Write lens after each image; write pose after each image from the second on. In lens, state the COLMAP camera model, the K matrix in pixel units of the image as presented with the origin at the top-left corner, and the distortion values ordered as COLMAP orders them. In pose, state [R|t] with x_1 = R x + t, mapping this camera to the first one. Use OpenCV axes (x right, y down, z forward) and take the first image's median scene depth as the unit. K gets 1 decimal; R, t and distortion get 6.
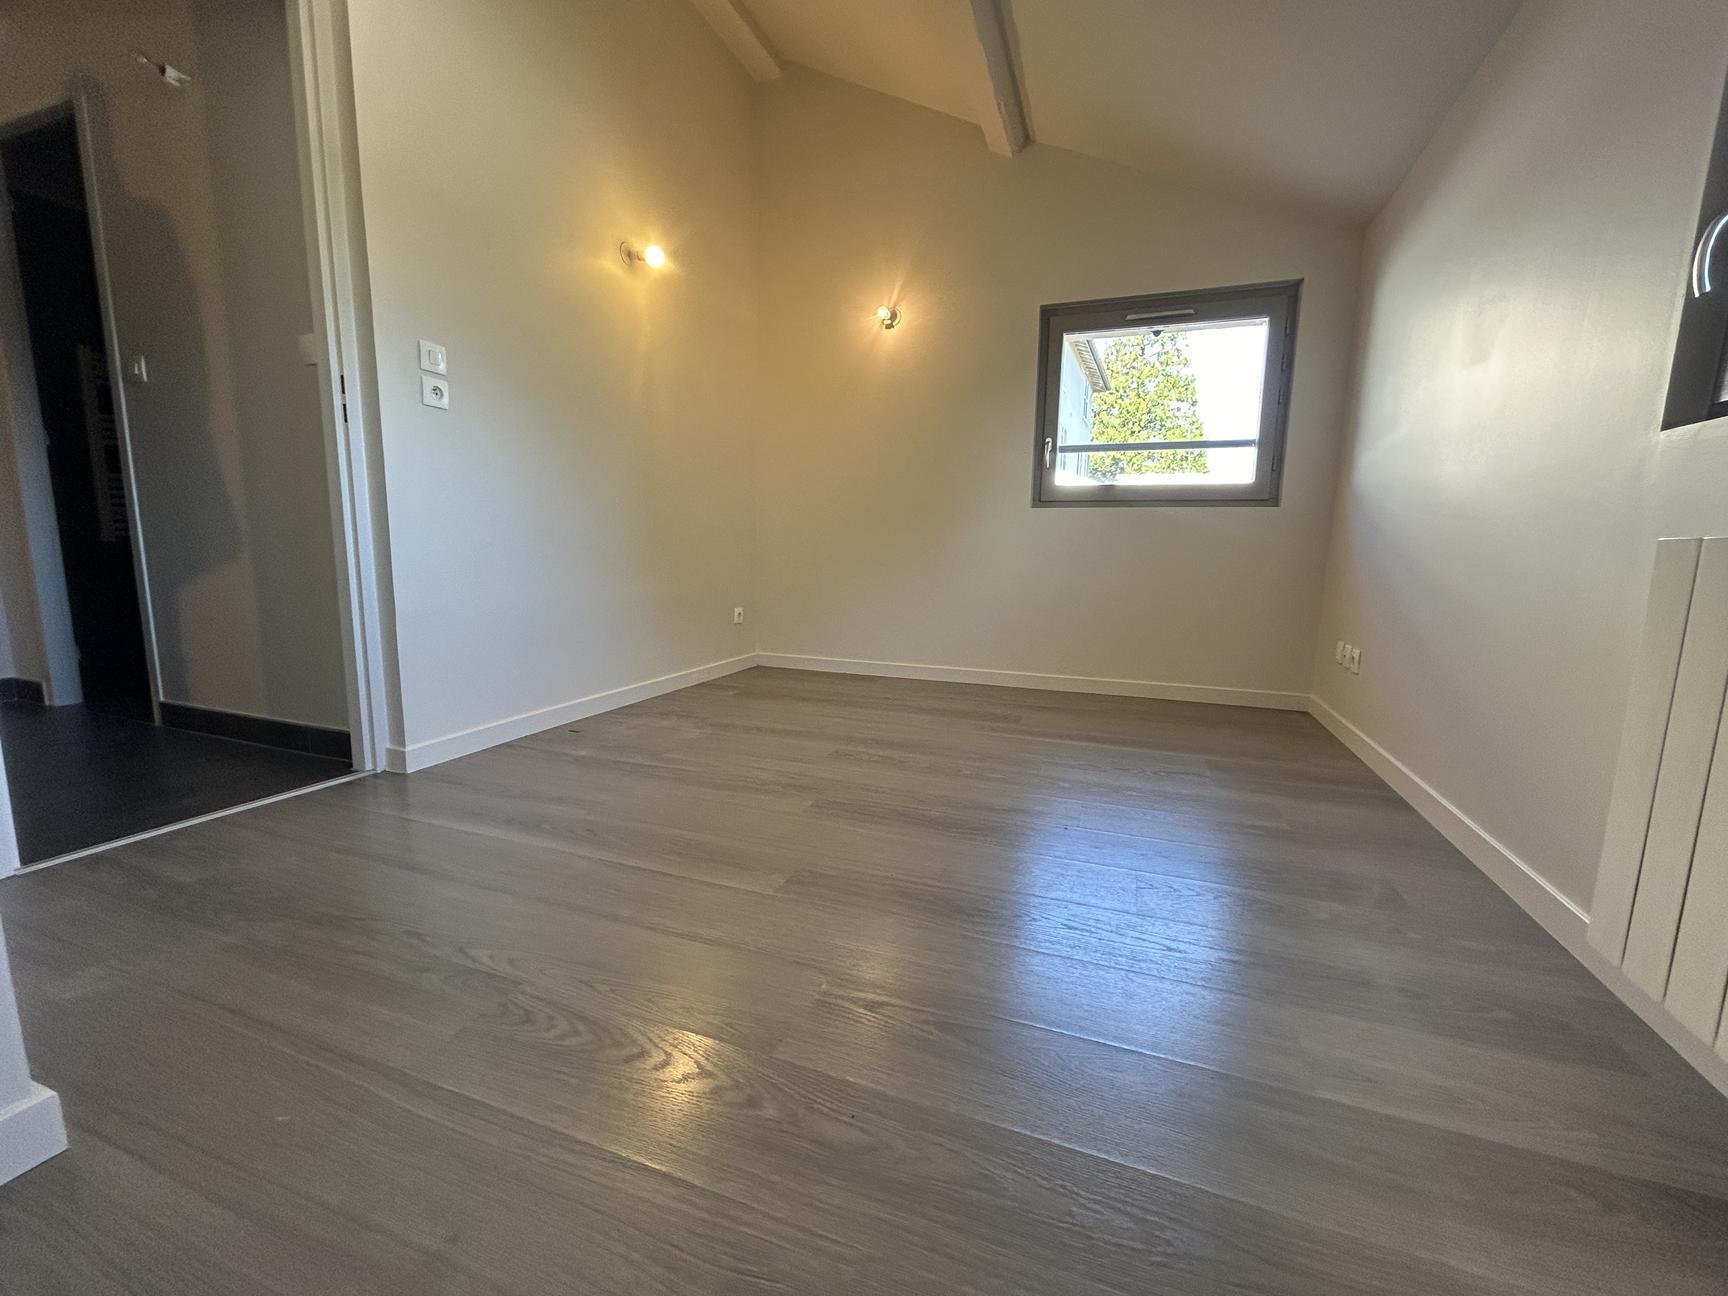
lens RADIAL K [[700.3, 0, 858.1], [0, 700.3, 647.0], [0, 0, 1]] dist [0.000318, 0.004632]
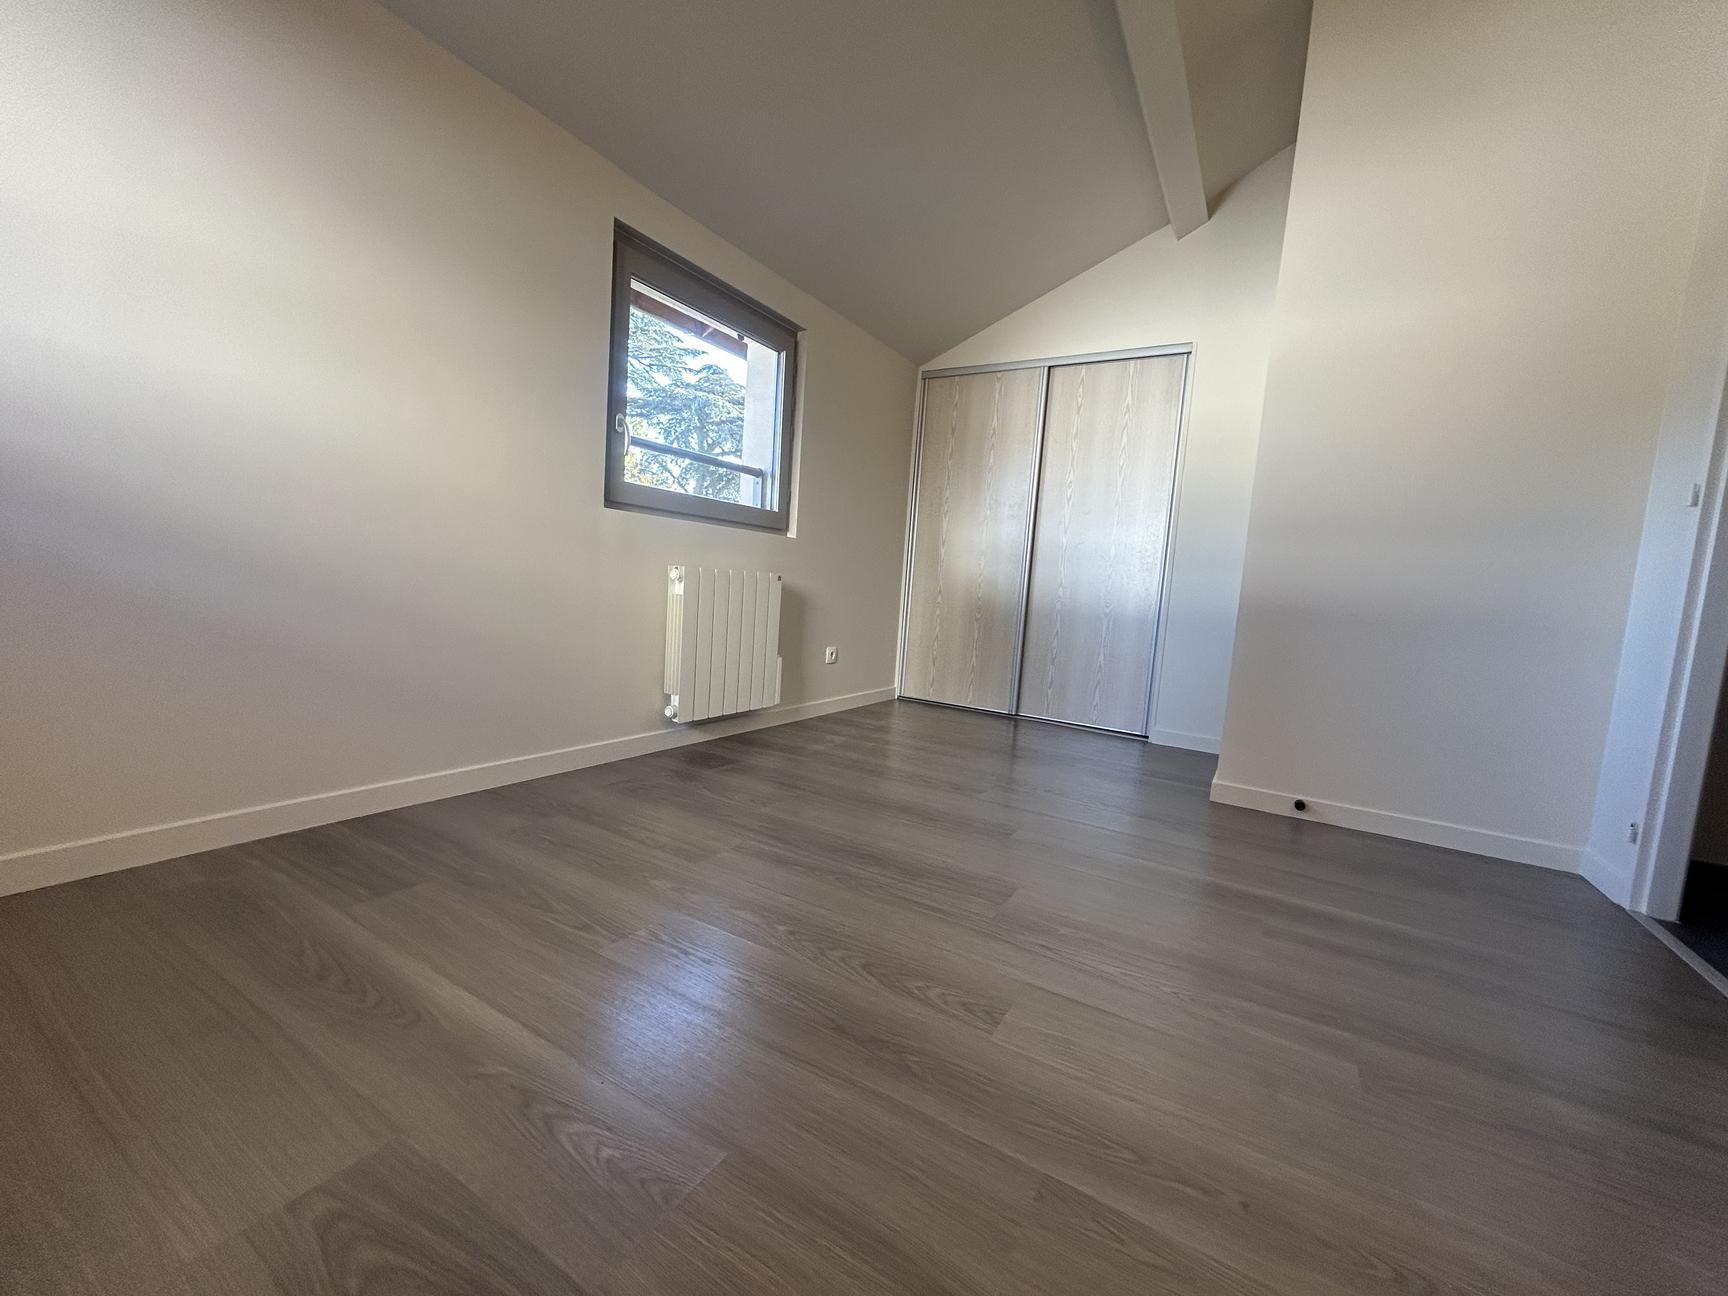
lens RADIAL K [[700.3, 0, 858.1], [0, 700.3, 647.0], [0, 0, 1]] dist [0.000318, 0.004632]
pose [[-0.982797, -0.101762, 0.154128, 0.012231], [-0.062897, 0.969044, 0.238742, -0.238569], [-0.173651, 0.224941, -0.958774, 1.592676]]
